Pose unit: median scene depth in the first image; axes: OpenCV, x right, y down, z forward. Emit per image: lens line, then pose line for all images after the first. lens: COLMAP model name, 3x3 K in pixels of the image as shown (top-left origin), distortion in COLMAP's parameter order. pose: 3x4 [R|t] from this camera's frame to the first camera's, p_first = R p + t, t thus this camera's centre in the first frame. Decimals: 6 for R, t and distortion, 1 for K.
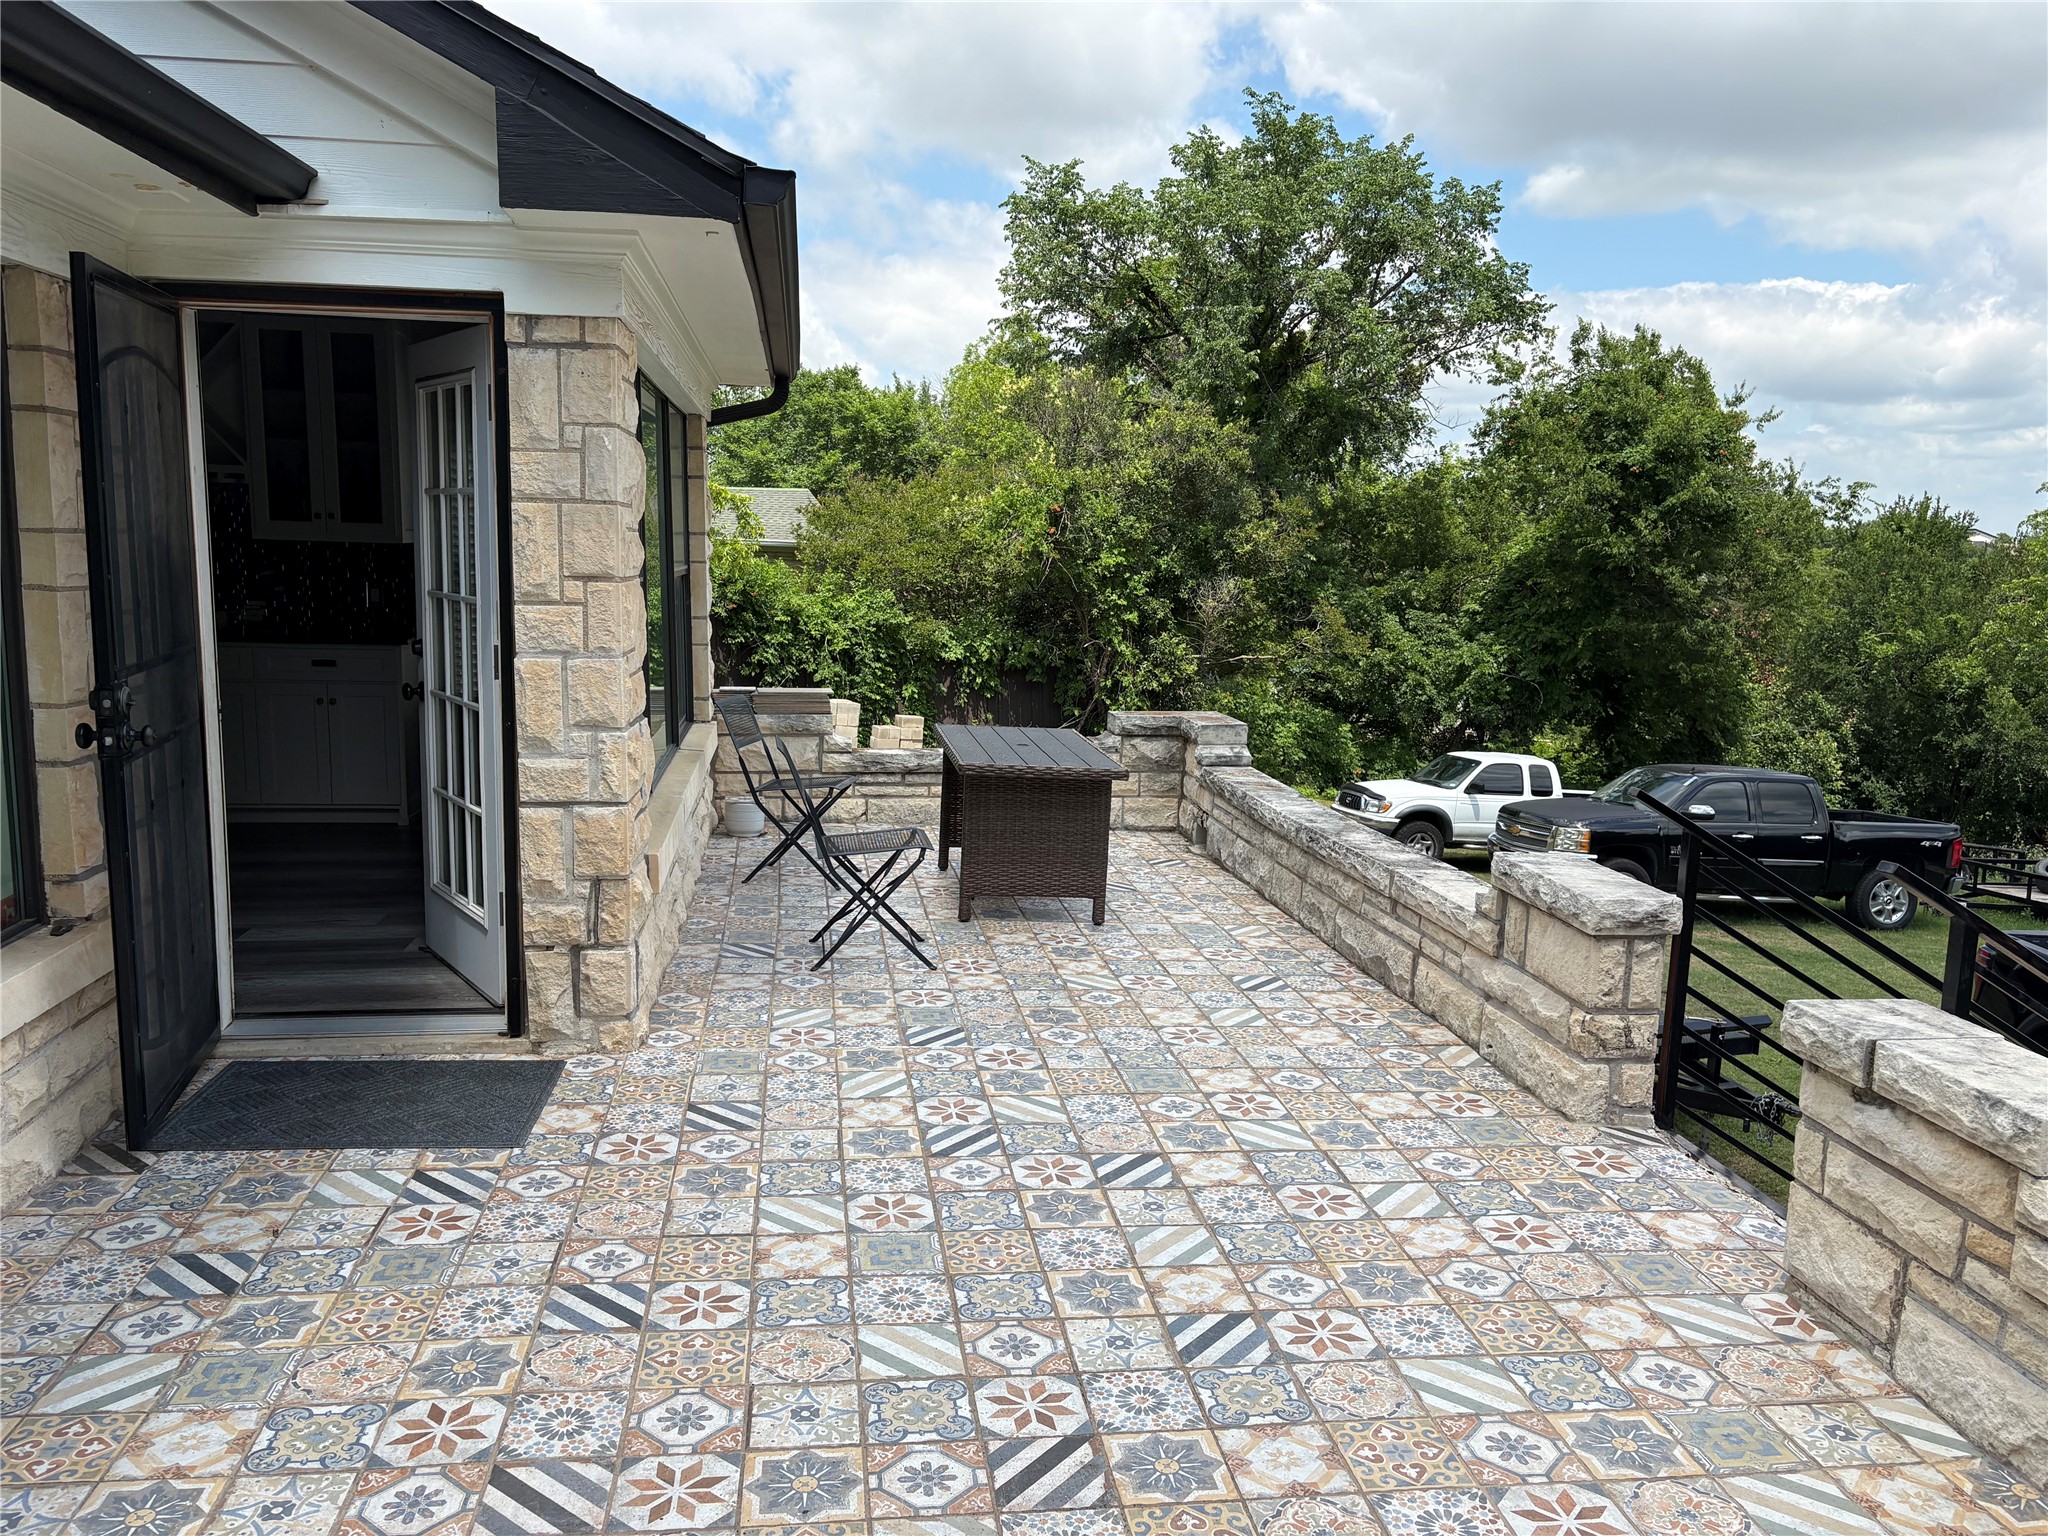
lens RADIAL K [[1542.5, 0, 1024.0], [0, 1542.5, 768.0], [0, 0, 1]] dist [0.082436, -0.093352]
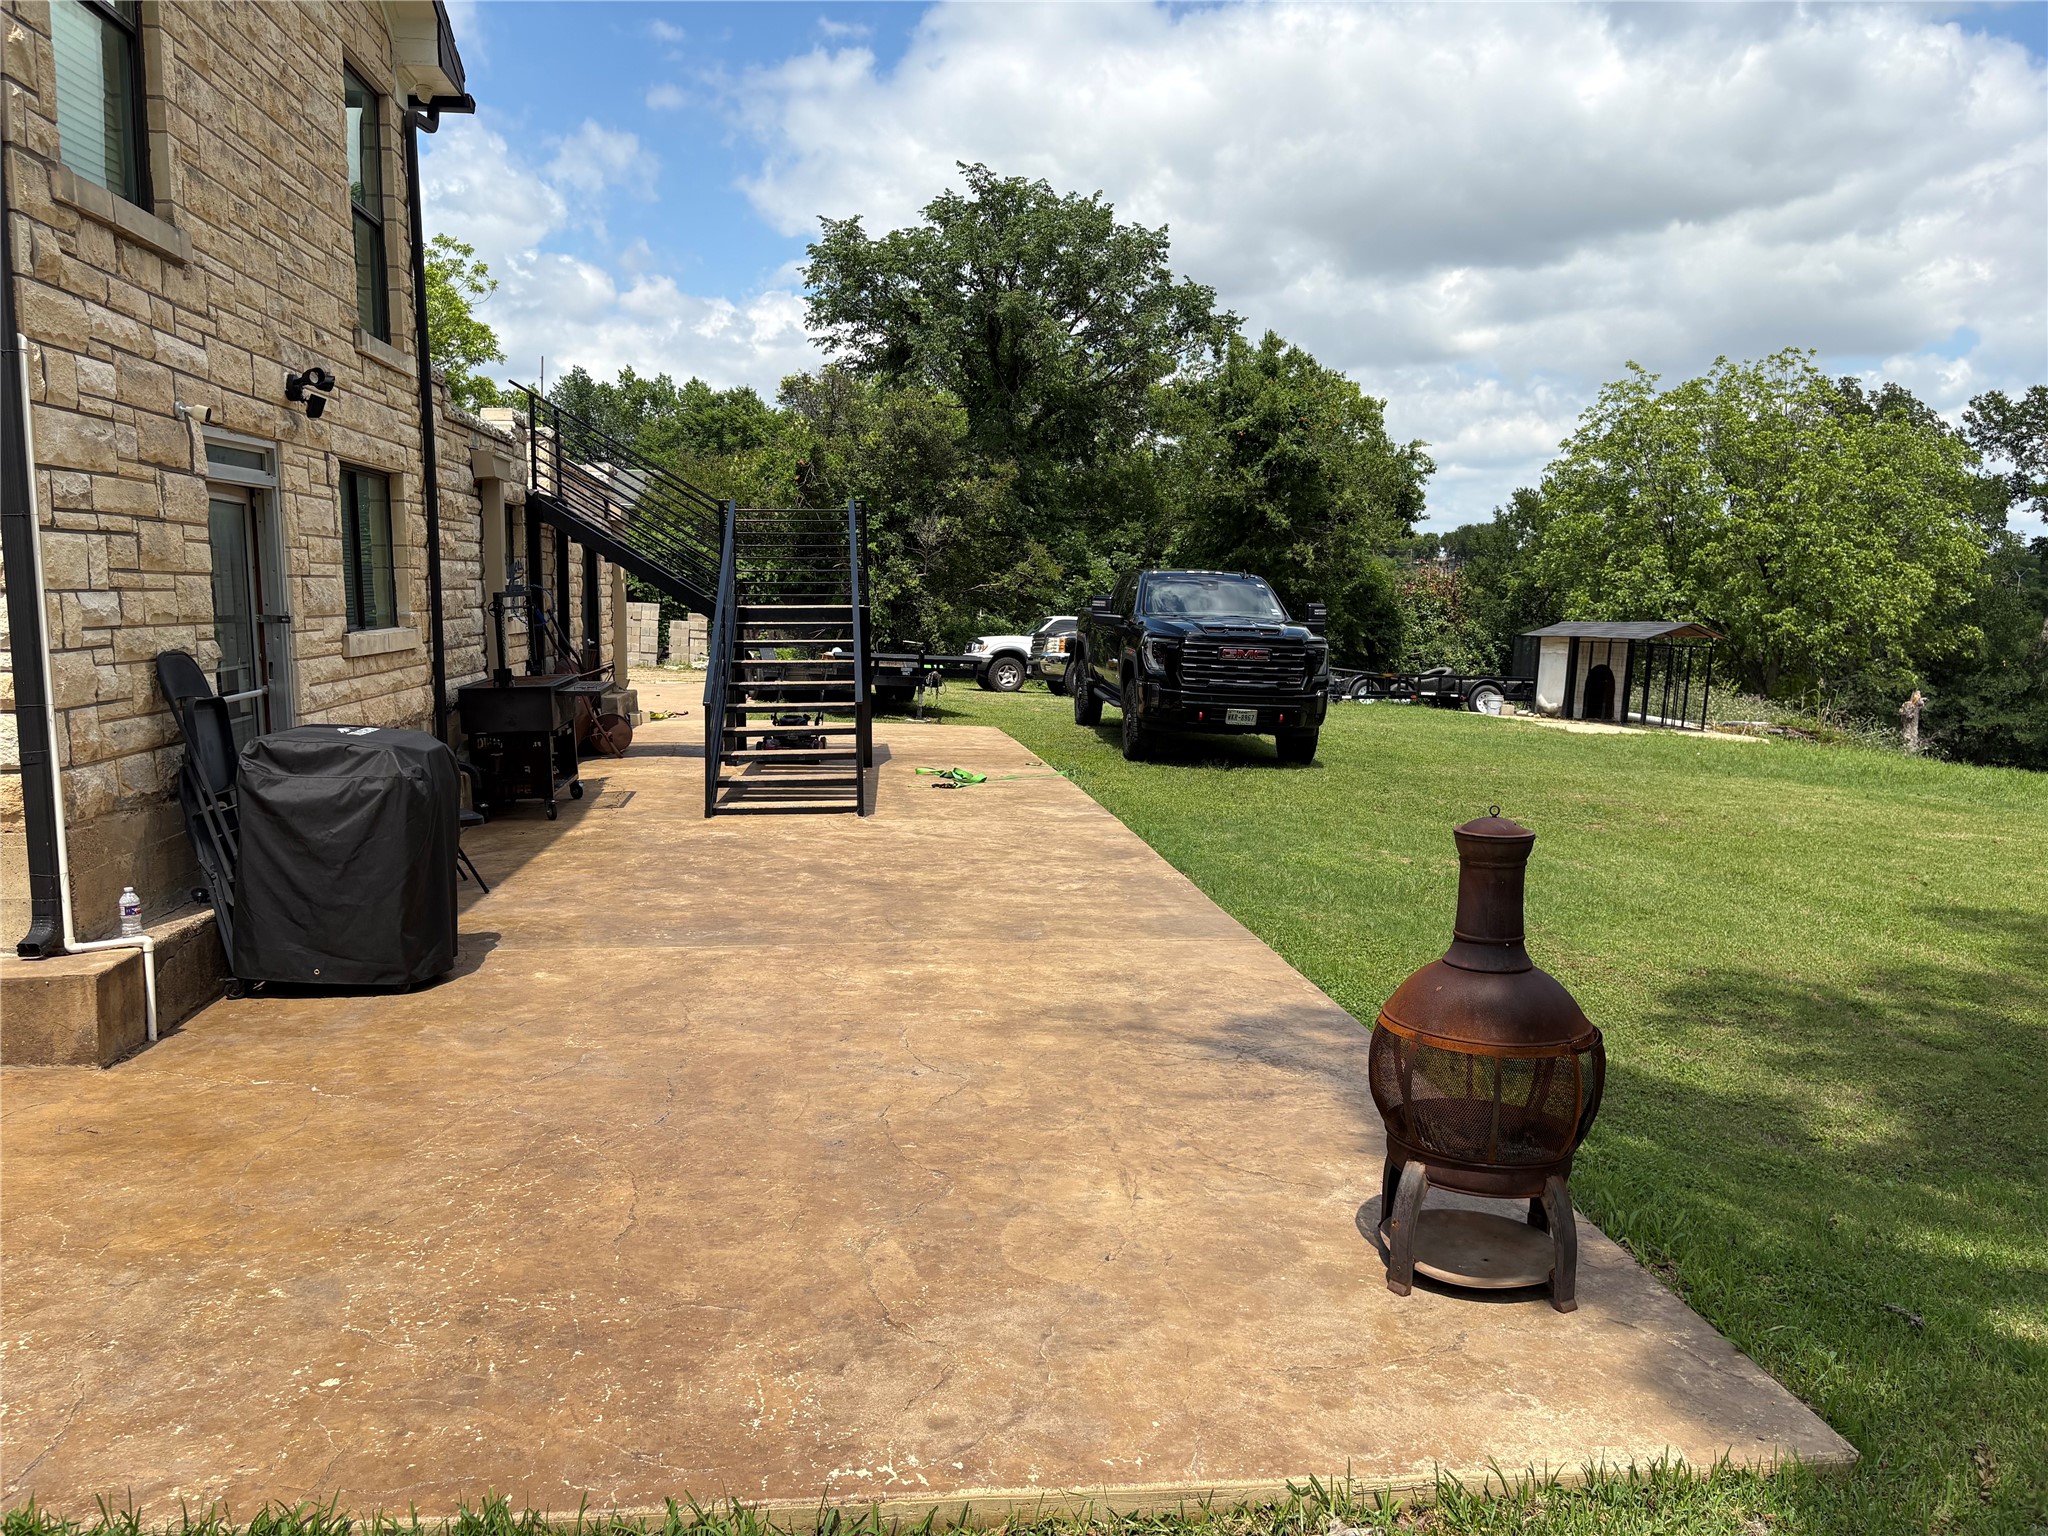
lens RADIAL K [[1530.2, 0, 1018.6], [0, 1530.2, 784.3], [0, 0, 1]] dist [0.090347, -0.104886]
pose [[0.999508, -0.014819, -0.027637, 0.225488], [0.014249, 0.999684, -0.020706, 0.137682], [0.027935, 0.020302, 0.999404, -0.336735]]
